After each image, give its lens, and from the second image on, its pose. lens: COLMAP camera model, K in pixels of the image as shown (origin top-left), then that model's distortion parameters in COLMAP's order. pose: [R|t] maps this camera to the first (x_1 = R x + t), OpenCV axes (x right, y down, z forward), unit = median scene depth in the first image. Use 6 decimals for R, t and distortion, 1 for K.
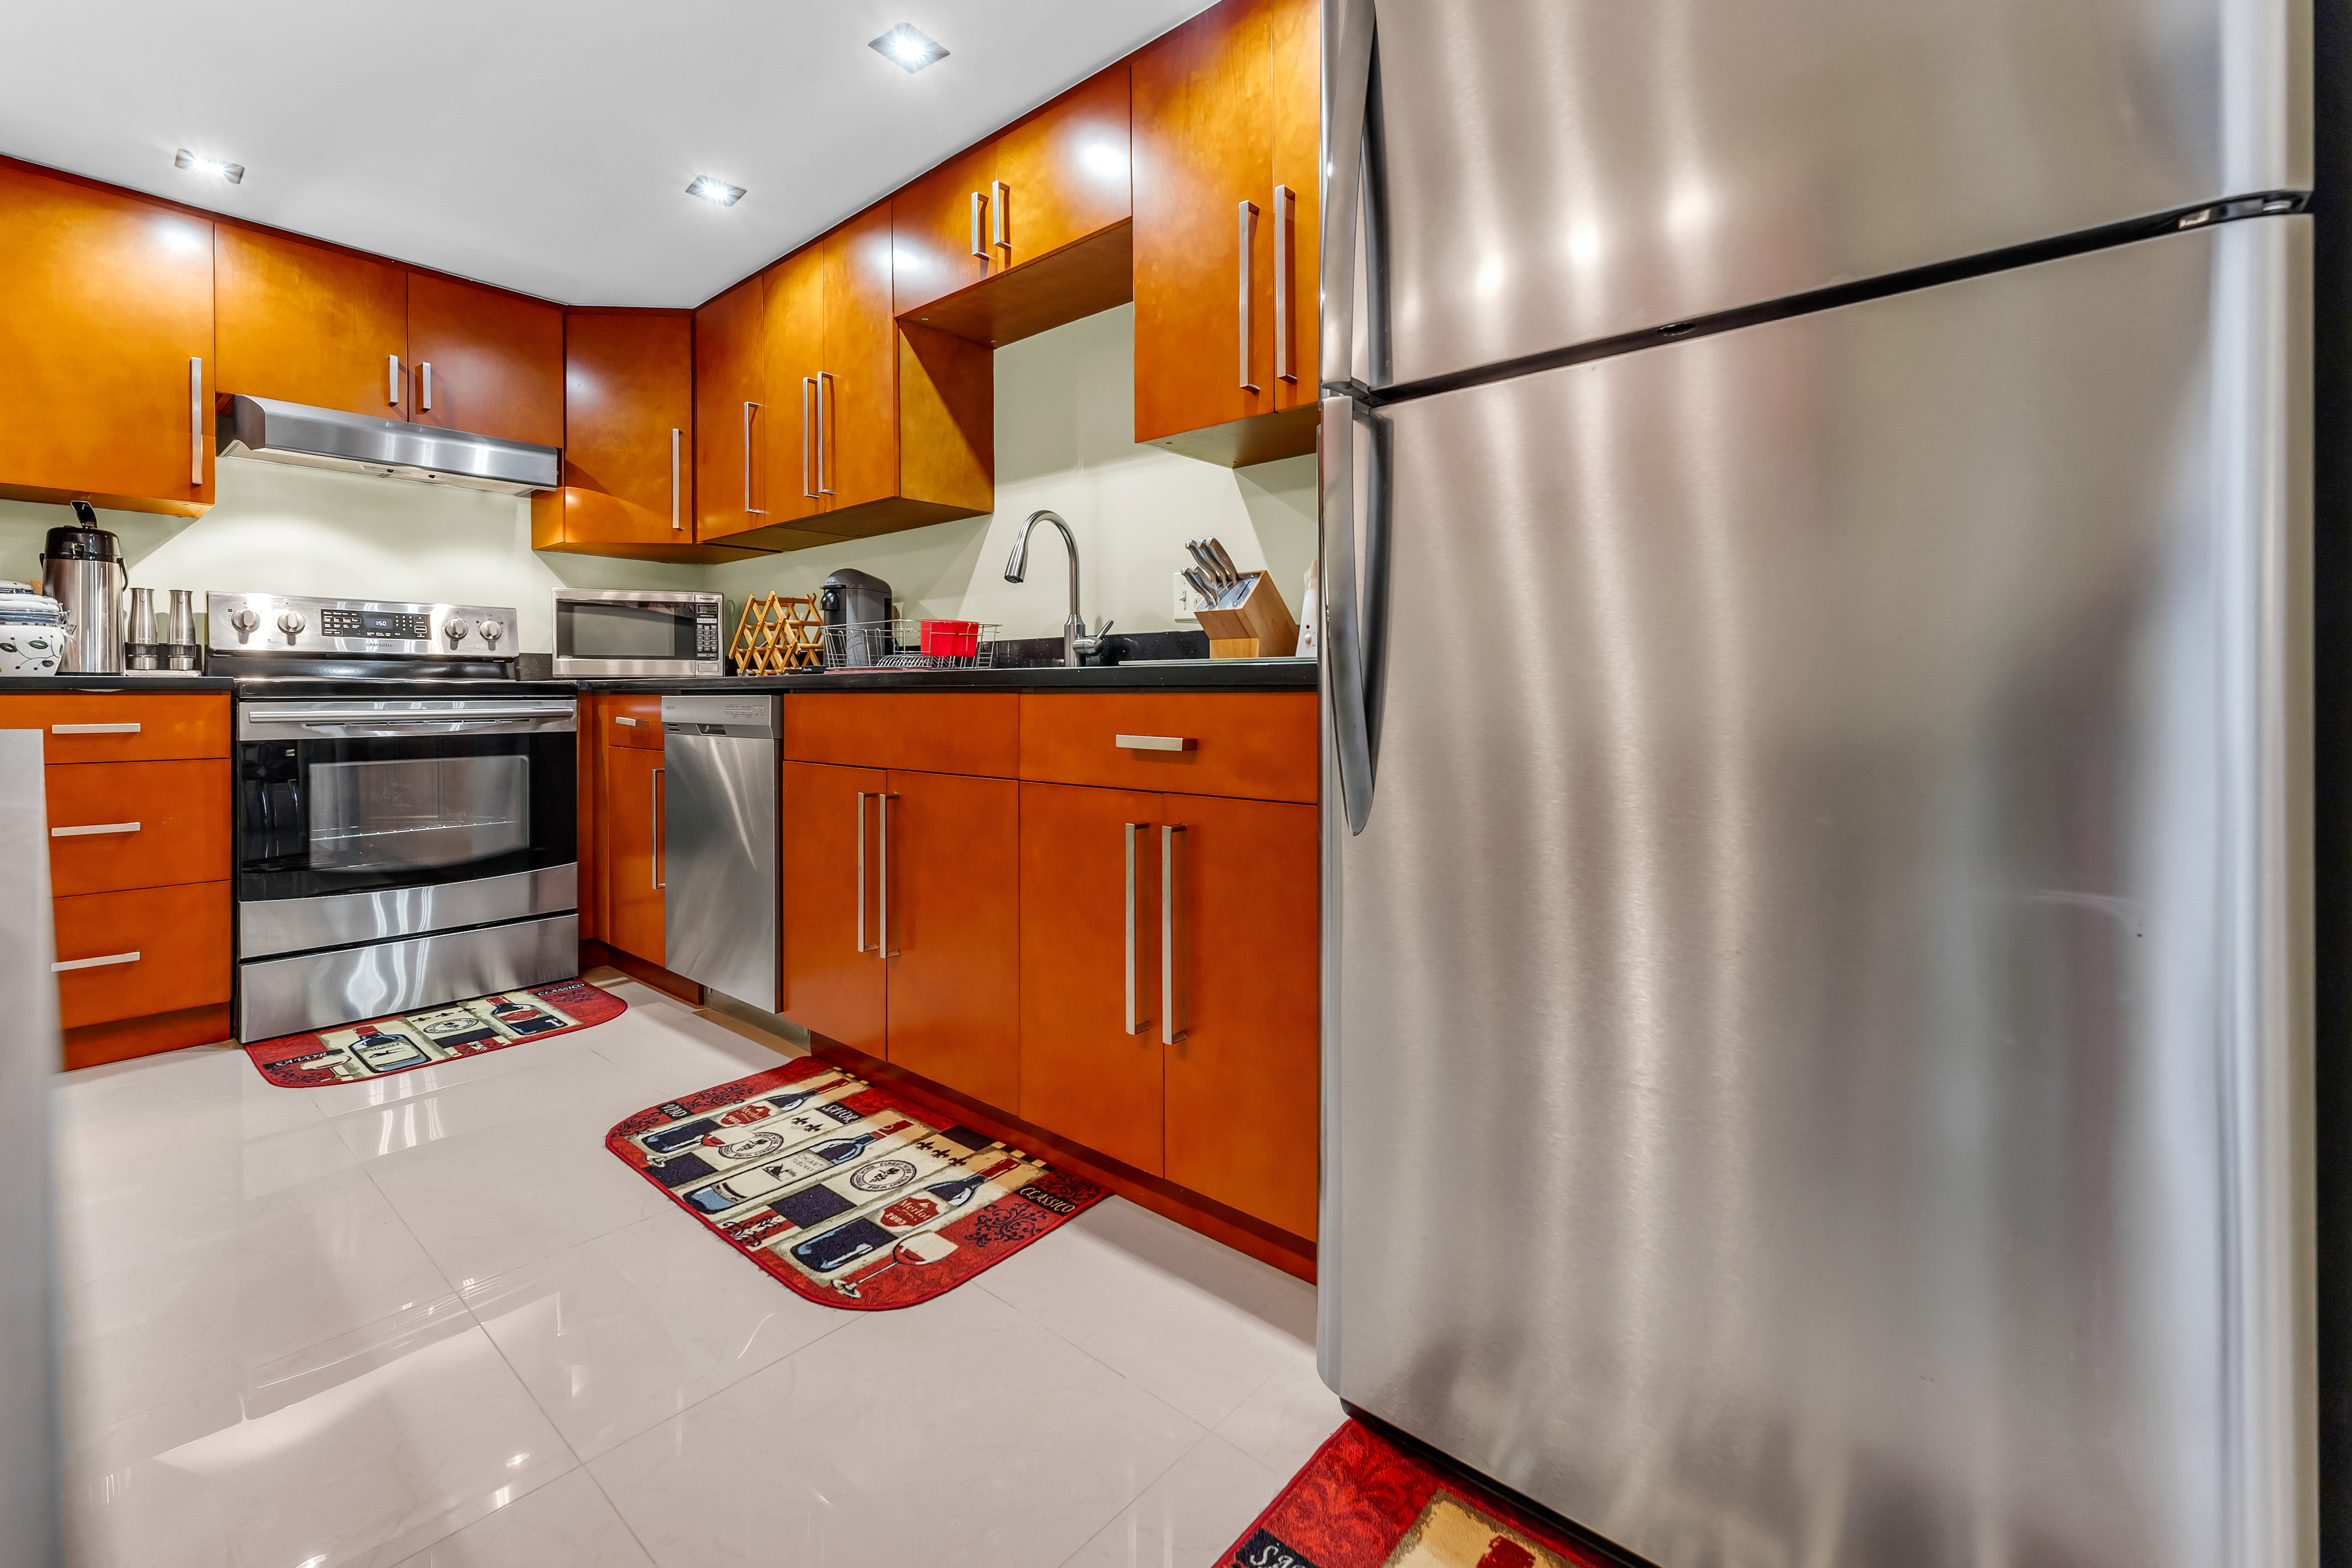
lens RADIAL K [[997.7, 0, 1164.7], [0, 997.7, 697.9], [0, 0, 1]] dist [0.009552, -0.001974]
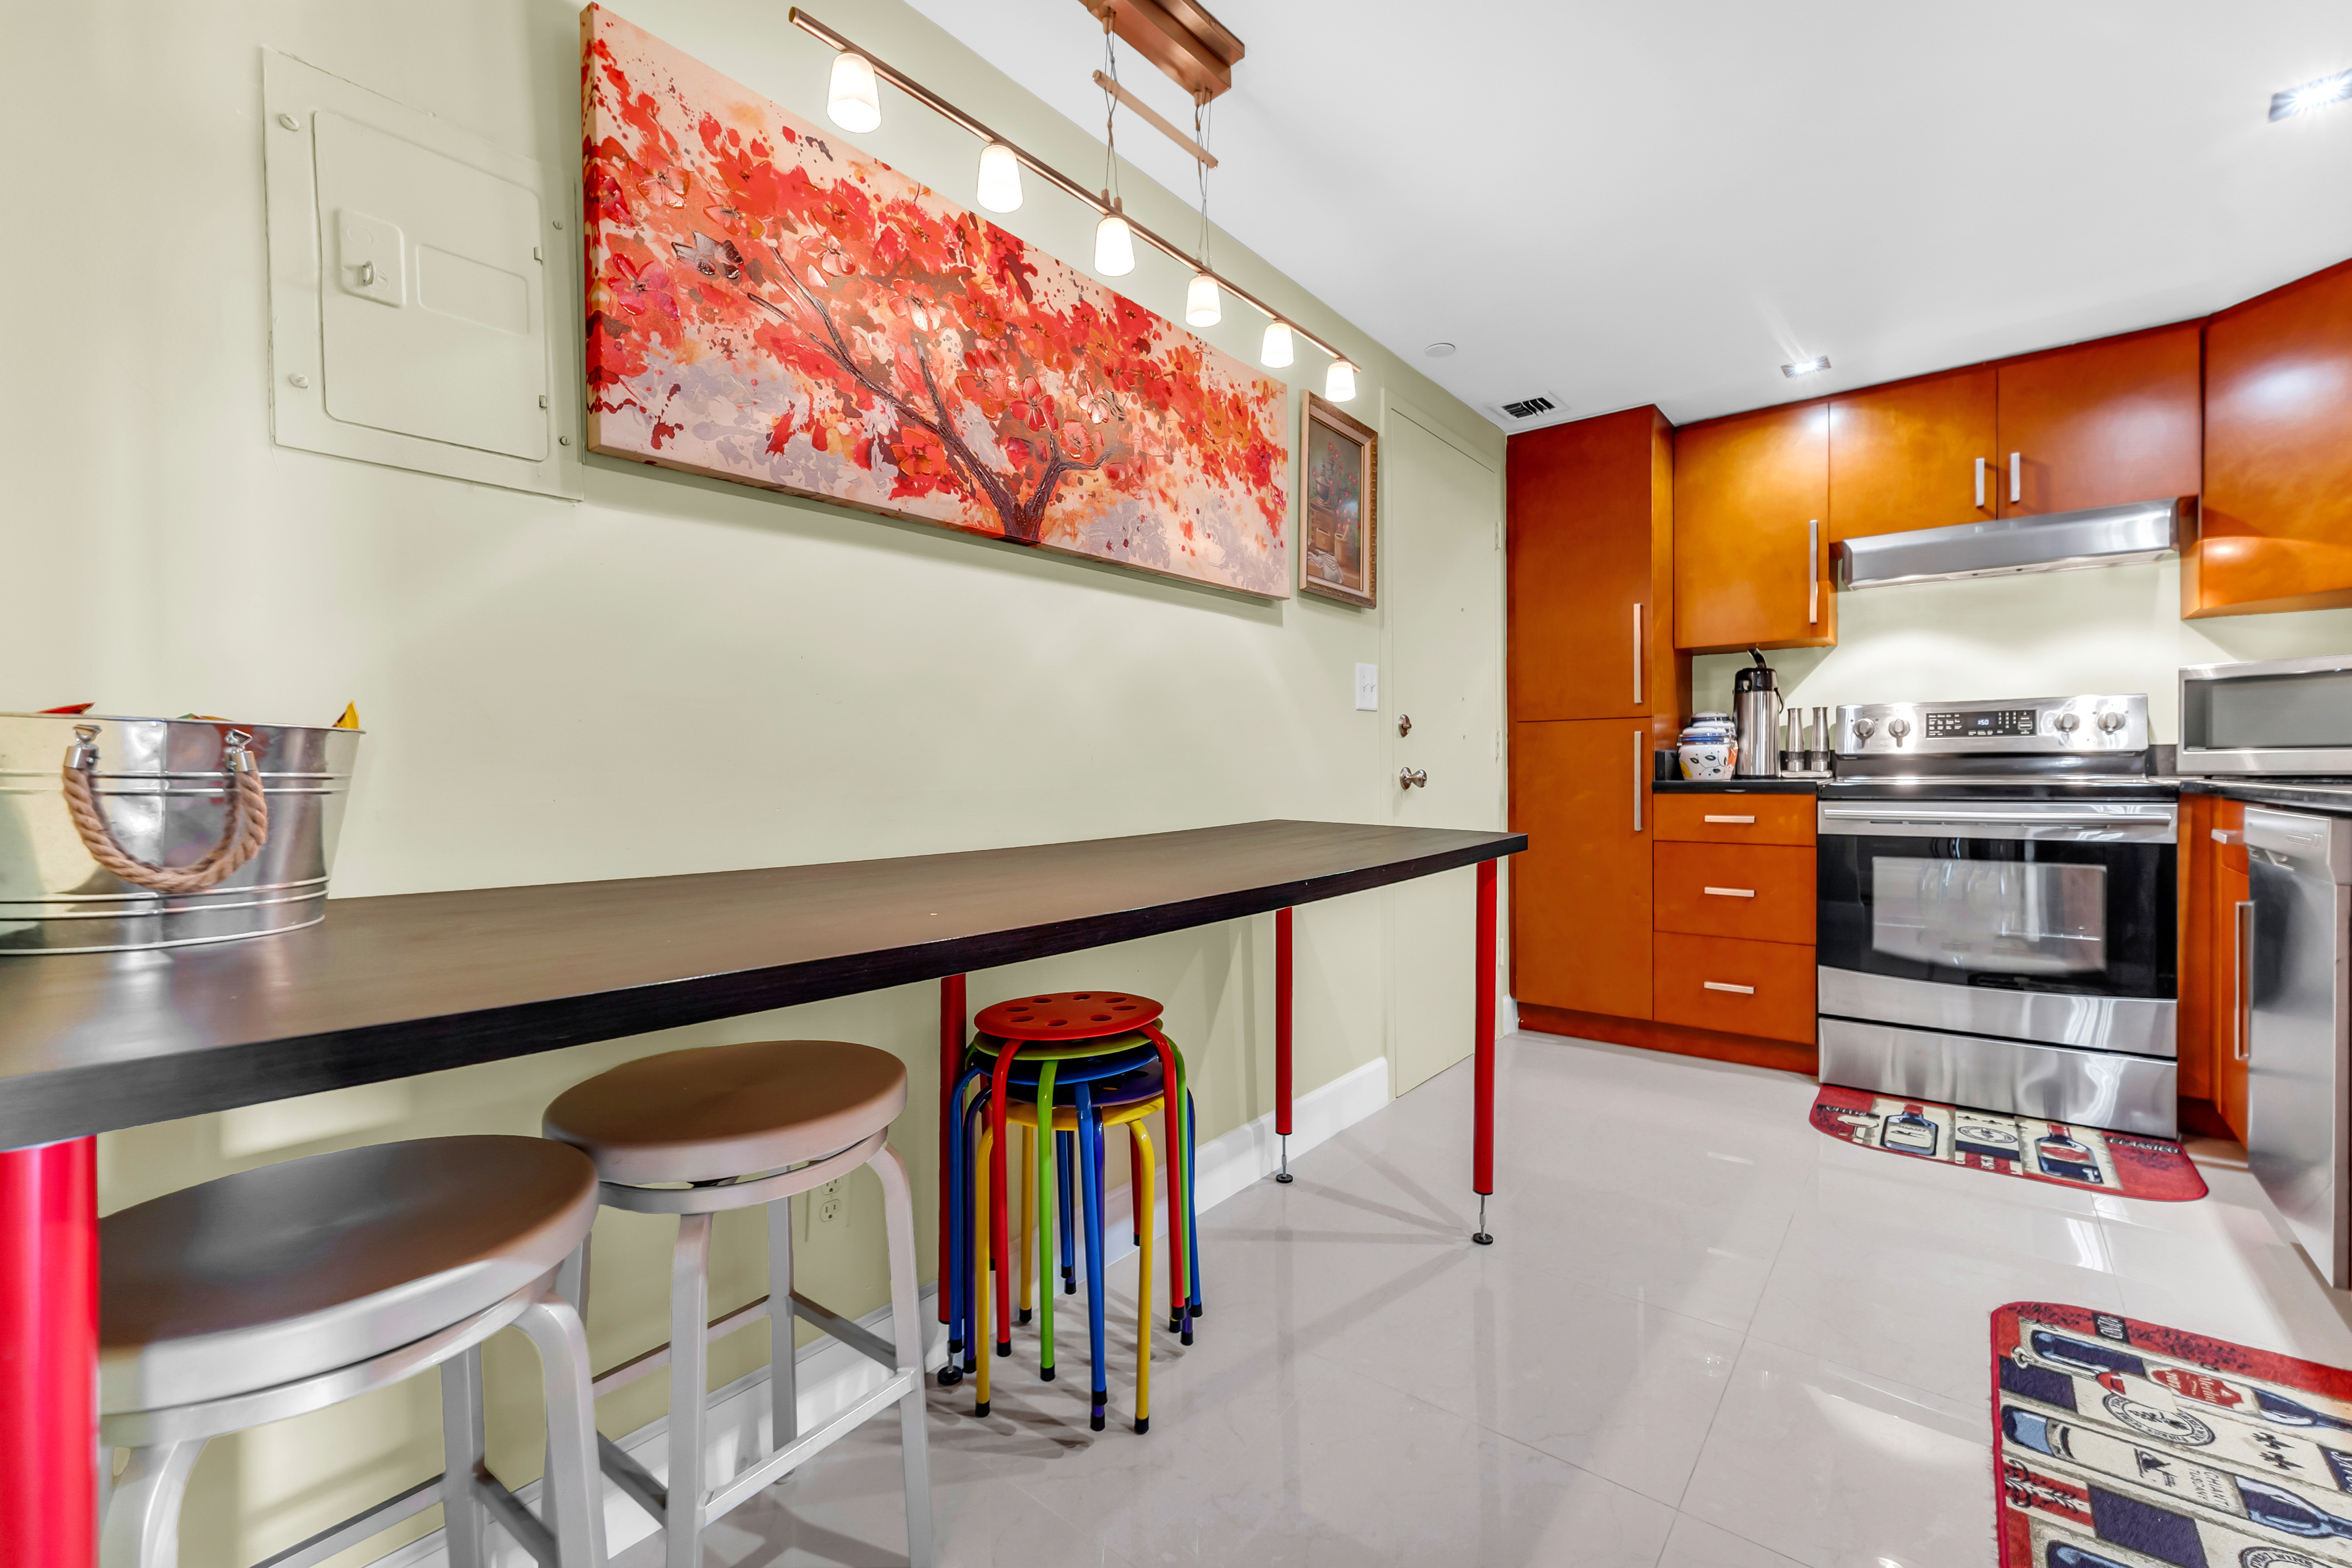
lens RADIAL K [[968.6, 0, 1174.0], [0, 968.6, 785.4], [0, 0, 1]] dist [0.005538, -0.001589]
pose [[0.034823, 0.016228, -0.999262, 0.218855], [0.004185, 0.999857, 0.016383, -0.036165], [0.999385, -0.004753, 0.034750, 0.174020]]
